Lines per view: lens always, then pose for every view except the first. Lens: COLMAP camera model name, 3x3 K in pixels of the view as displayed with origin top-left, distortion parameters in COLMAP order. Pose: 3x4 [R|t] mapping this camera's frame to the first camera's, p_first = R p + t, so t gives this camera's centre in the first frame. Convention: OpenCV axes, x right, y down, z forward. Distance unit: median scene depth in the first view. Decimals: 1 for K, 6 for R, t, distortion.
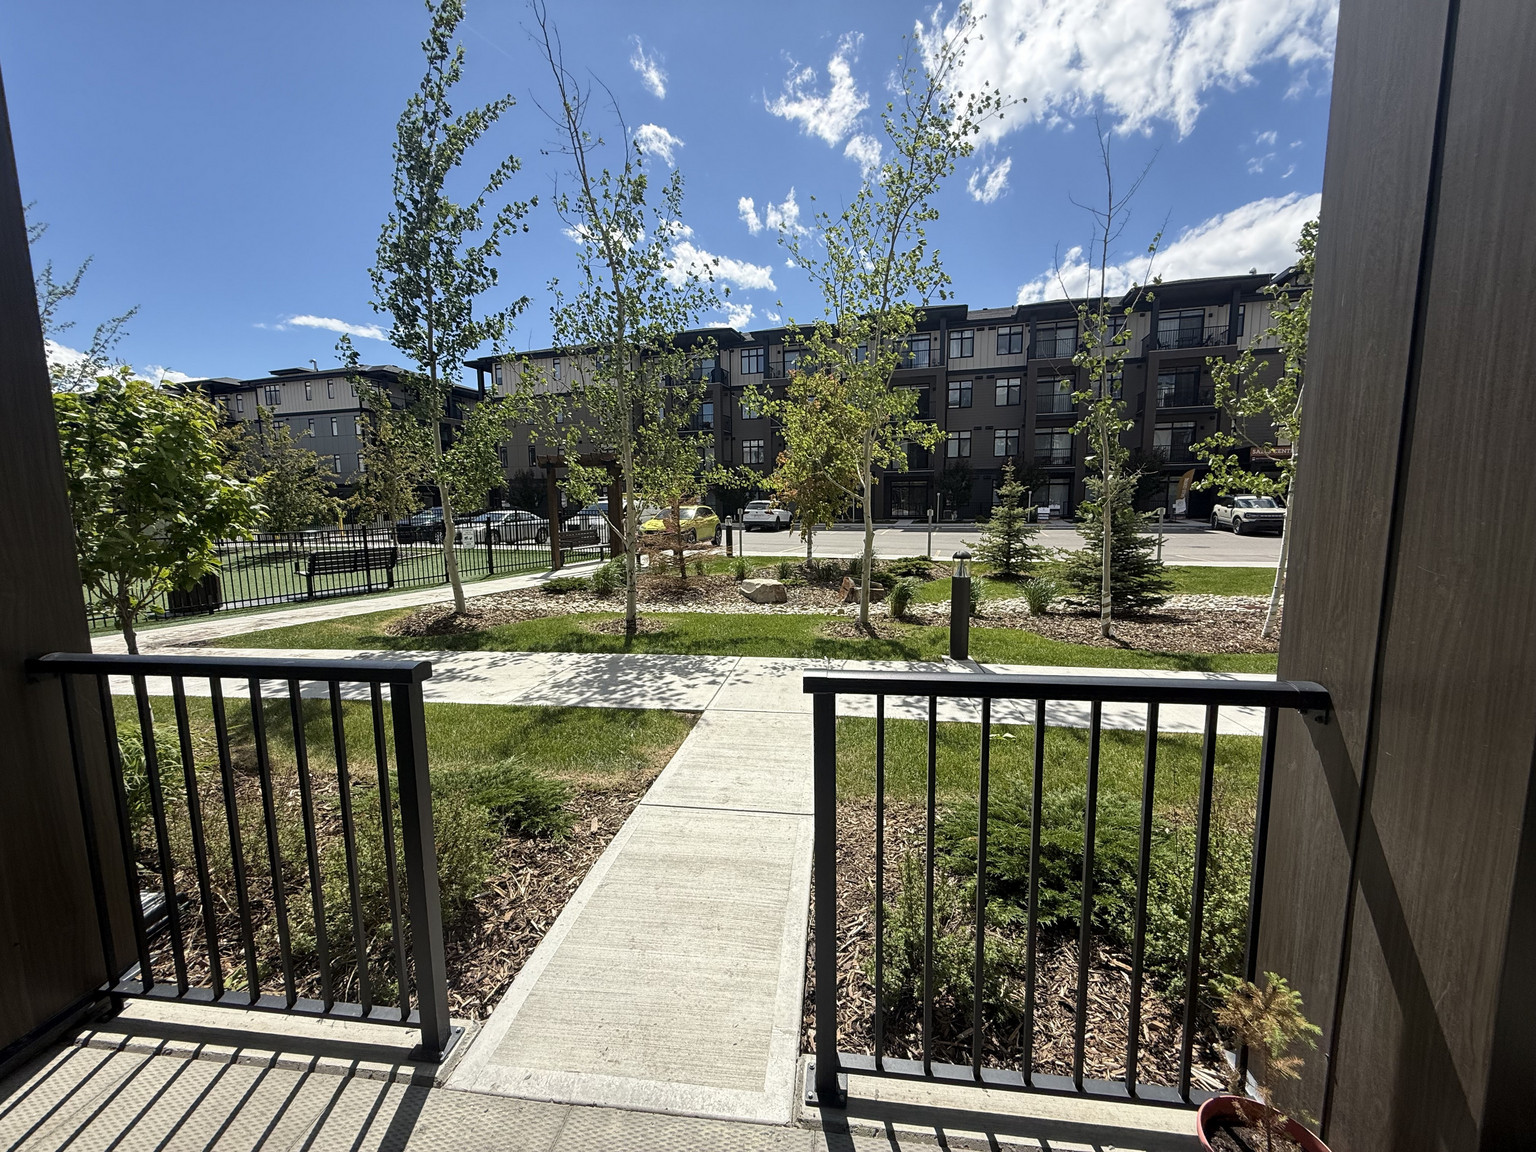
lens RADIAL K [[610.4, 0, 766.7], [0, 610.4, 576.2], [0, 0, 1]] dist [-0.000440, -0.000144]
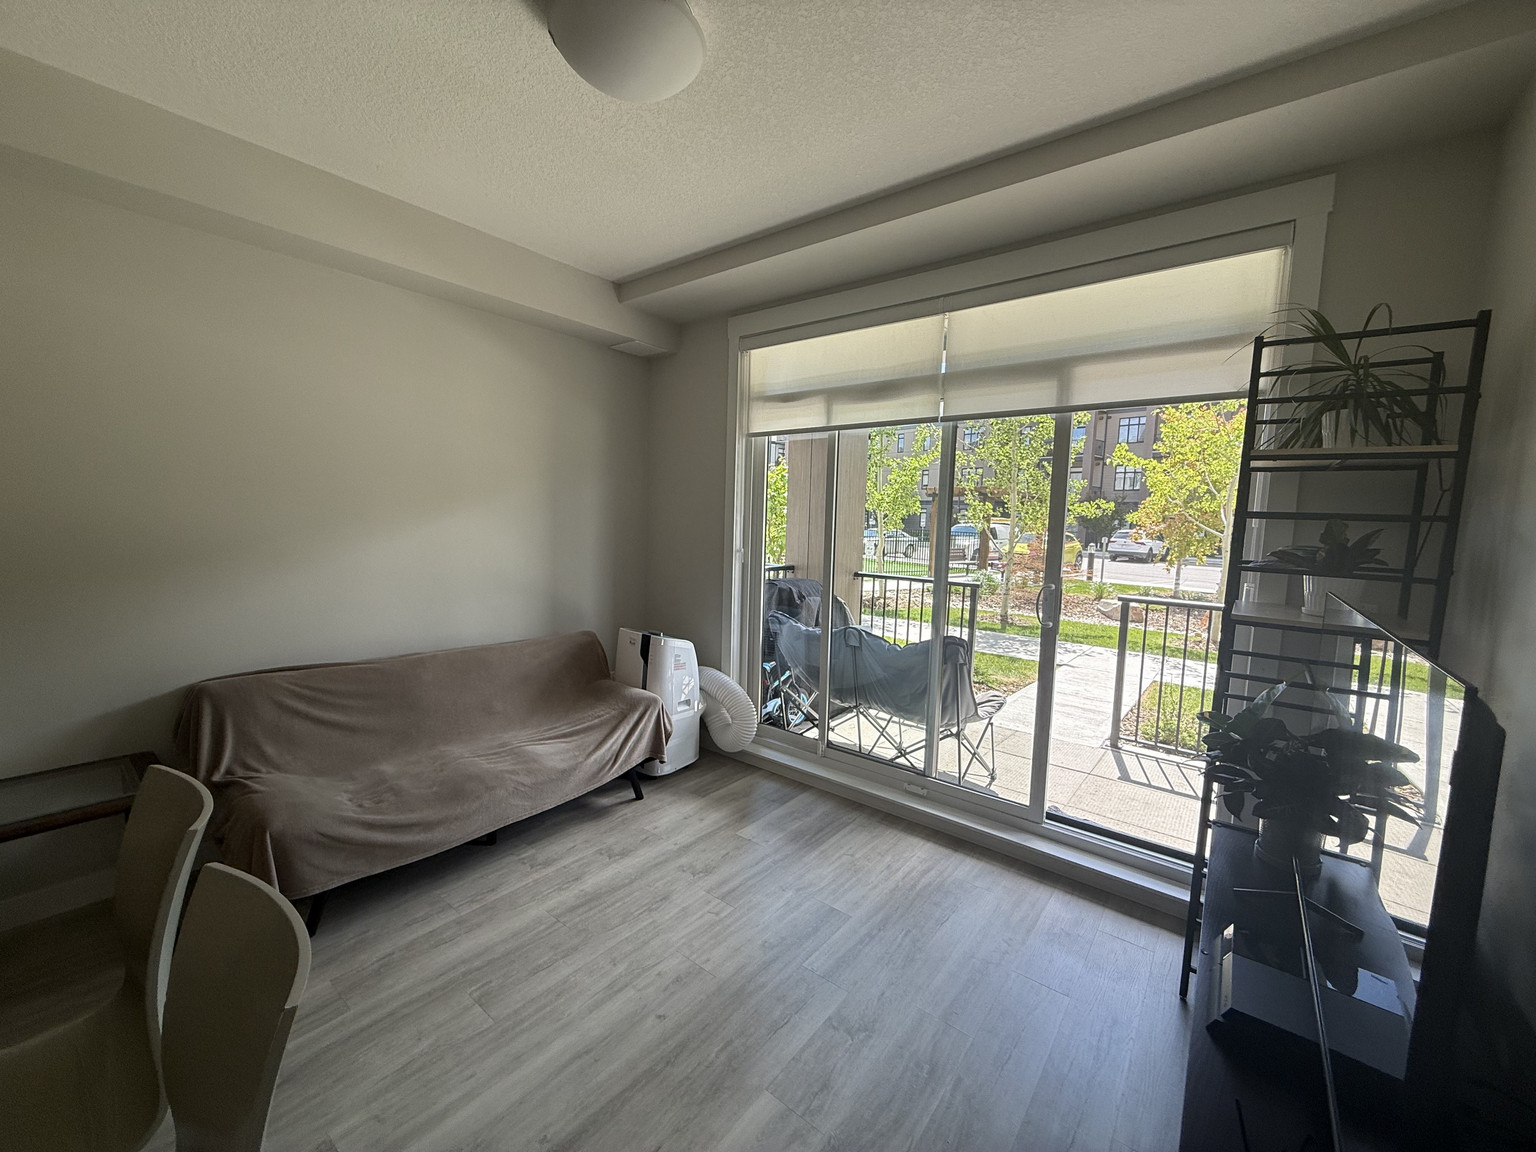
lens RADIAL K [[611.4, 0, 766.0], [0, 611.4, 574.7], [0, 0, 1]] dist [-0.000691, -0.000495]
pose [[0.851123, 0.085759, -0.517914, 0.010885], [-0.104418, 0.994509, -0.006921, 0.022043], [0.514477, 0.059970, 0.855405, -0.206481]]
